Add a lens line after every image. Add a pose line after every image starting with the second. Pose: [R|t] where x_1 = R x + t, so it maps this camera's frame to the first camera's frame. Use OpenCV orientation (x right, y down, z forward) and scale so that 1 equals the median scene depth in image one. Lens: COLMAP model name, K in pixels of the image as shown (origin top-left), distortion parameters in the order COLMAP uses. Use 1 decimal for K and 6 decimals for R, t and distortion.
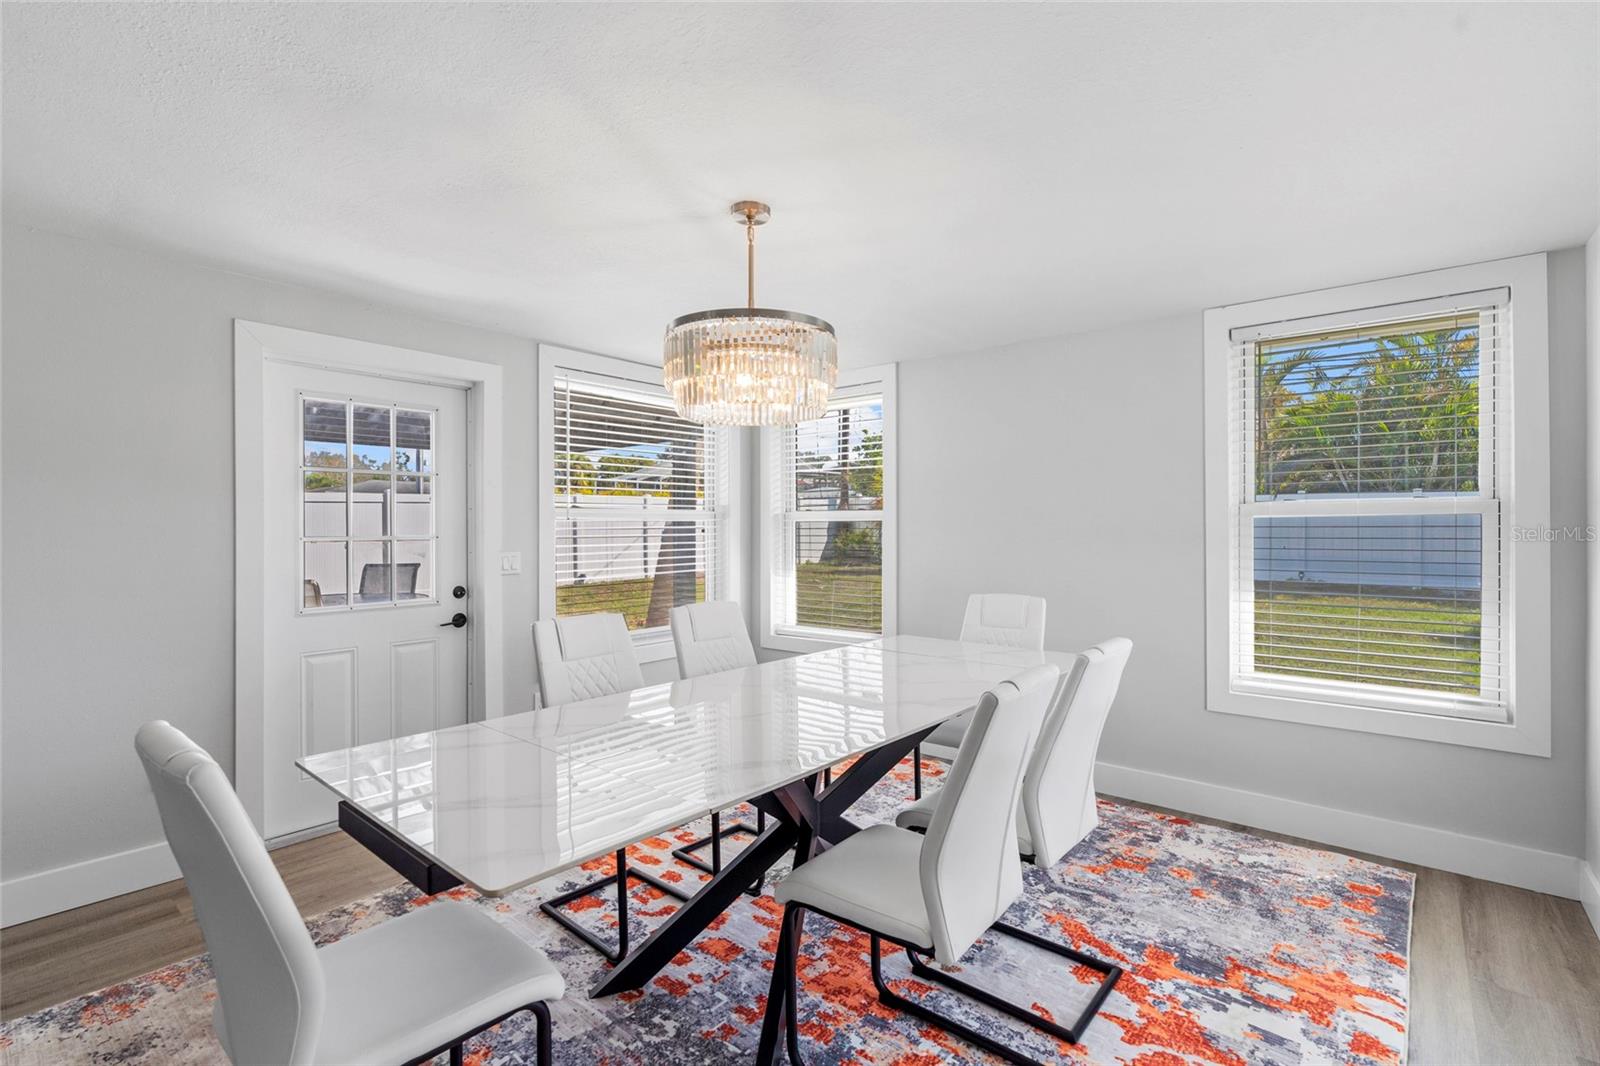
lens RADIAL K [[730.1, 0, 806.1], [0, 730.1, 530.8], [0, 0, 1]] dist [-0.006615, 0.000081]
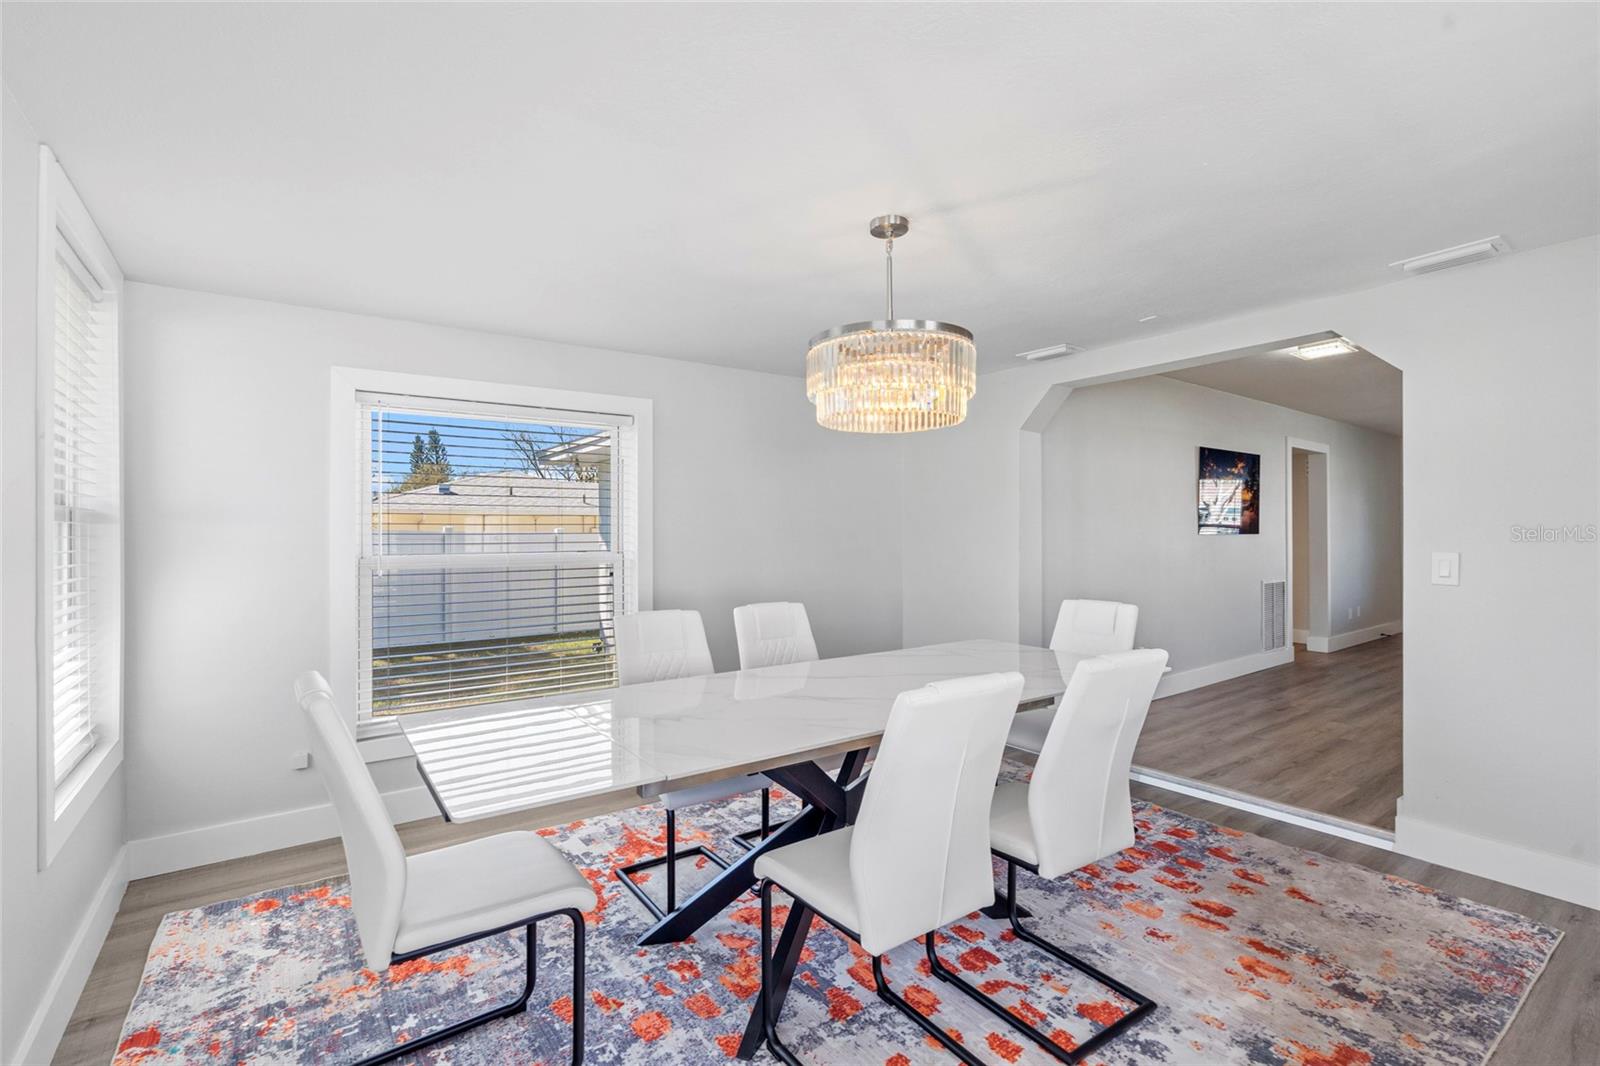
lens RADIAL K [[730.1, 0, 806.1], [0, 730.1, 530.8], [0, 0, 1]] dist [-0.006615, 0.000081]
pose [[-0.973205, 0.008409, 0.229784, -0.163455], [0.006959, 0.999950, -0.007121, -0.001493], [-0.229832, -0.005331, -0.973216, 1.702575]]
